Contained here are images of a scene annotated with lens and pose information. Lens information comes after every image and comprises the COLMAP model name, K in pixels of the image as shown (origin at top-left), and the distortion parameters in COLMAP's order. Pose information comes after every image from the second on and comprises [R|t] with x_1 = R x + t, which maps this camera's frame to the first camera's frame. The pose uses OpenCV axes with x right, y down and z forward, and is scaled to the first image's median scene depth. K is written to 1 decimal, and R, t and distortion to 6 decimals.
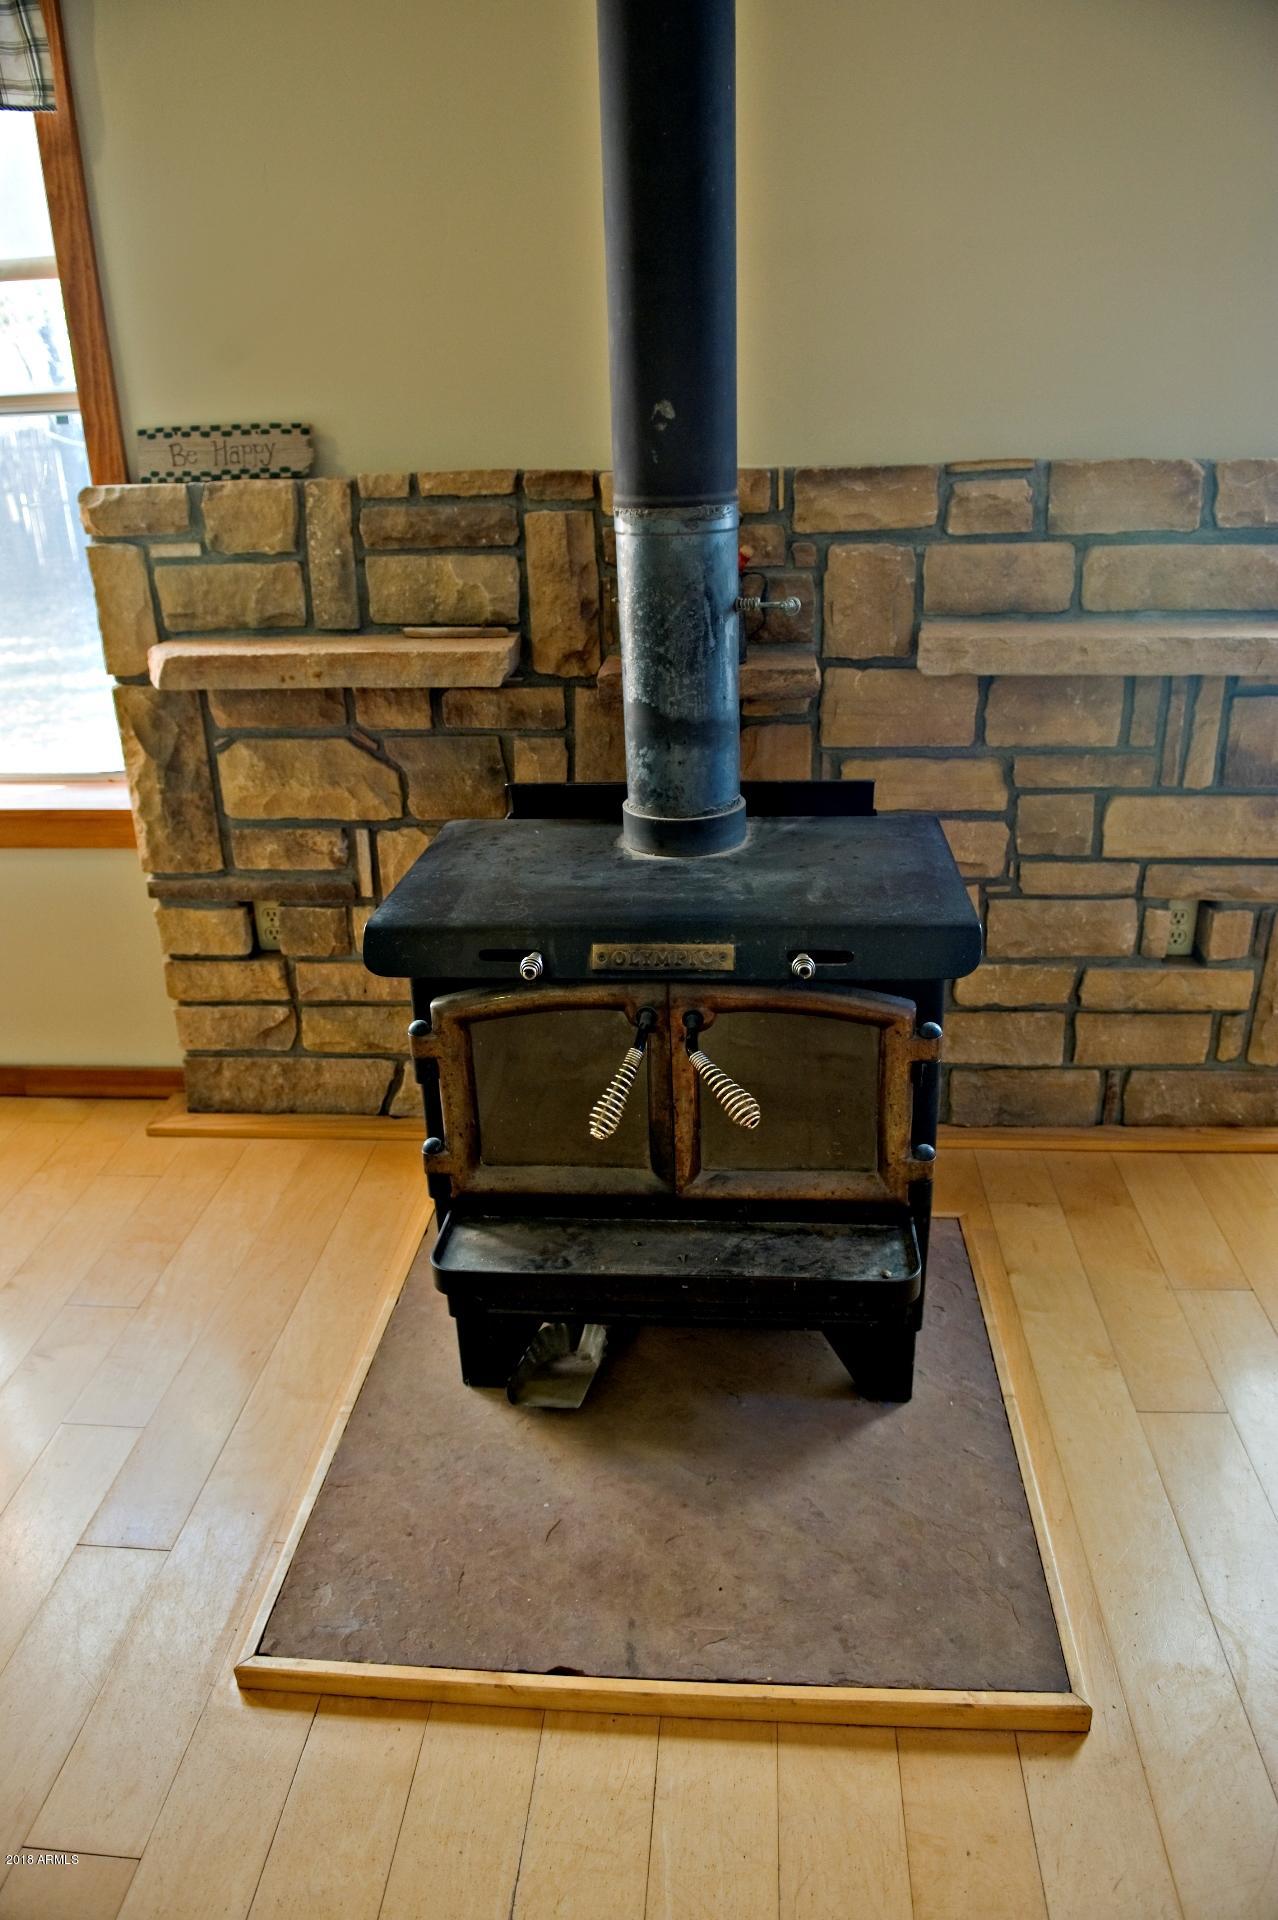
lens RADIAL K [[1351.4, 0, 639.0], [0, 1351.4, 960.0], [0, 0, 1]] dist [-0.050282, -0.002717]
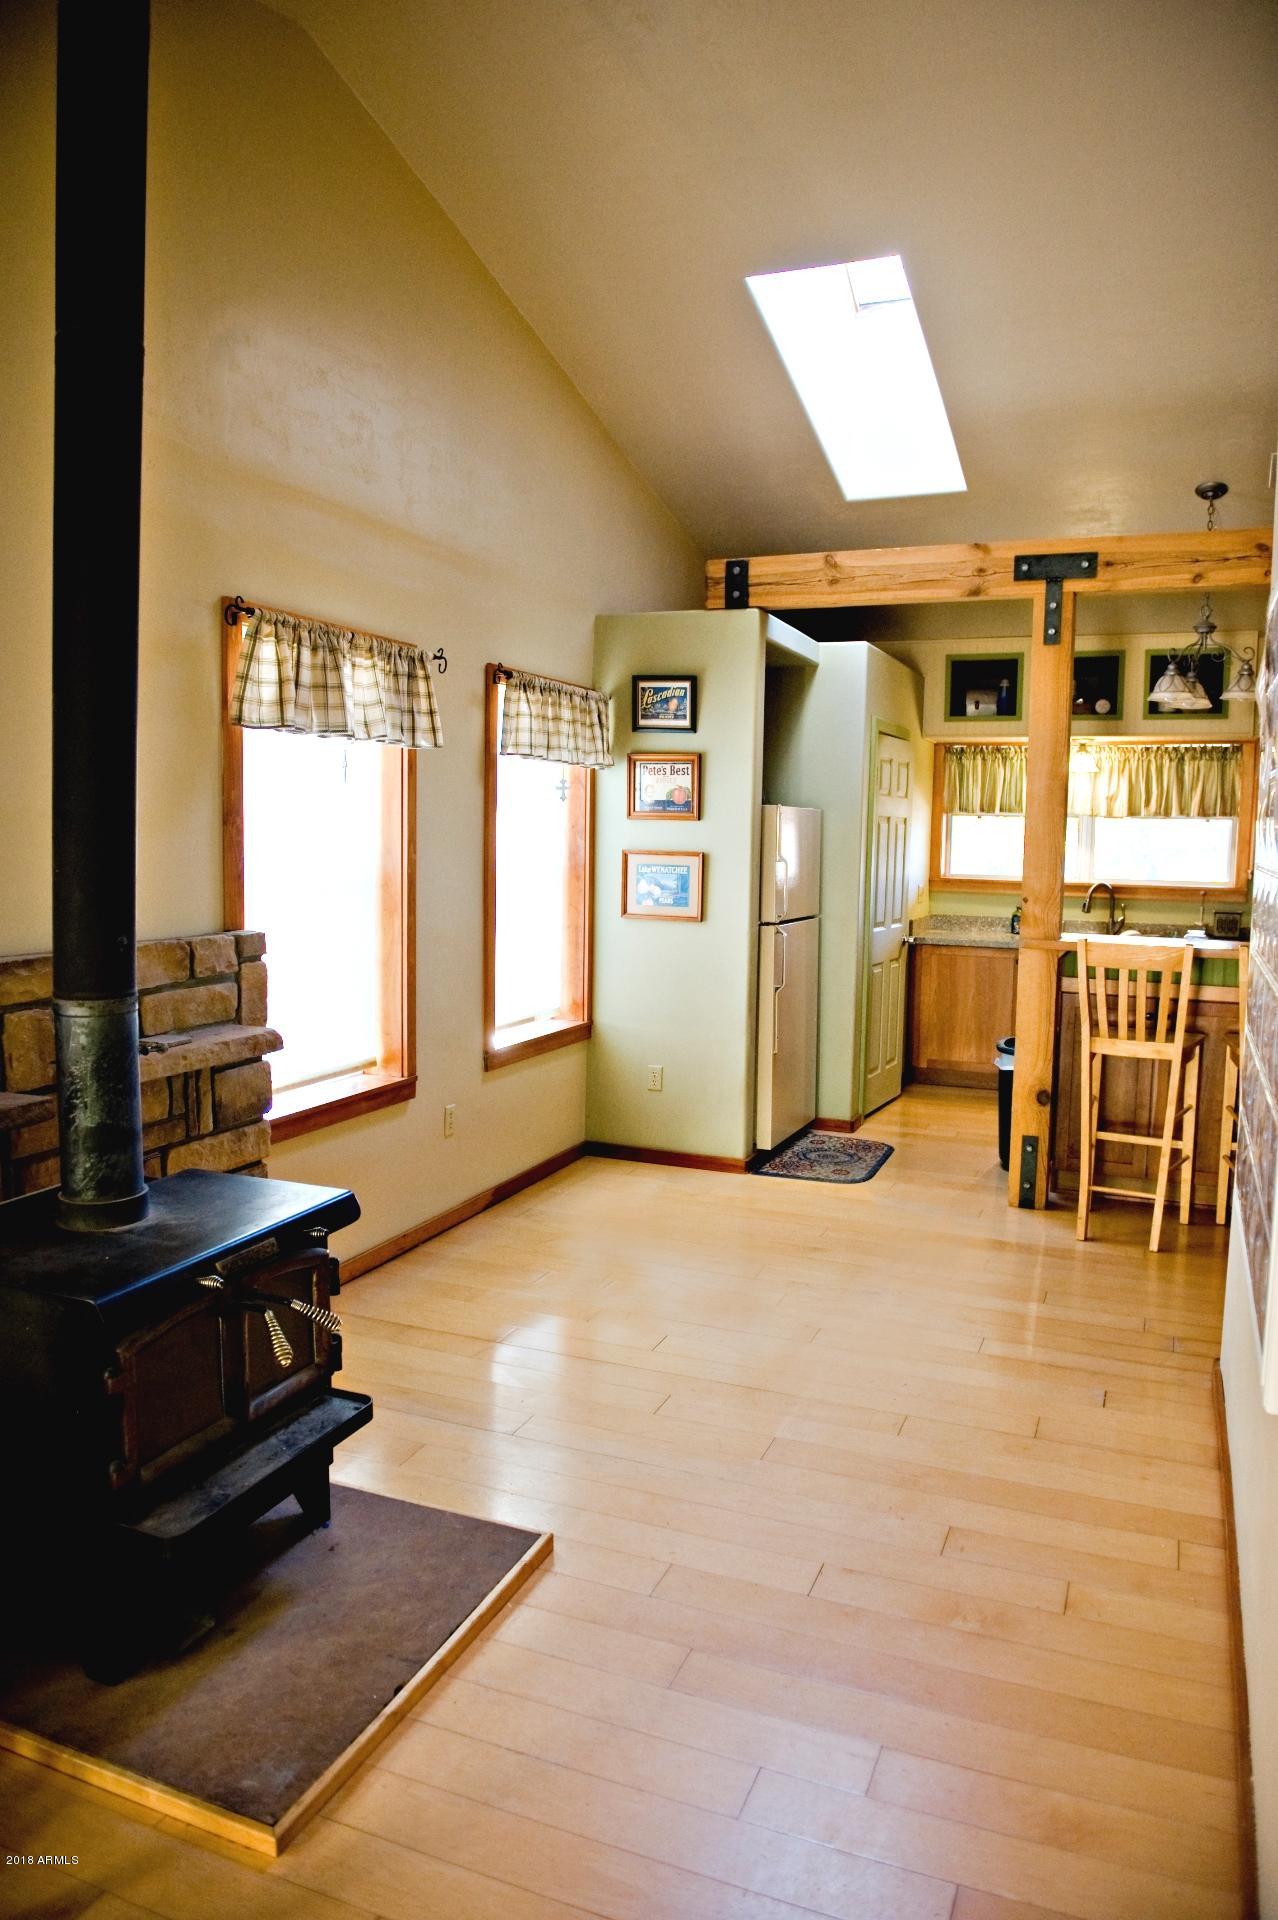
lens RADIAL K [[1351.4, 0, 639.0], [0, 1351.4, 960.0], [0, 0, 1]] dist [-0.050282, -0.002717]
pose [[0.303411, -0.065041, 0.950637, -0.987493], [0.345664, 0.937220, -0.046201, -0.072750], [-0.887952, 0.342619, 0.306845, -0.024319]]
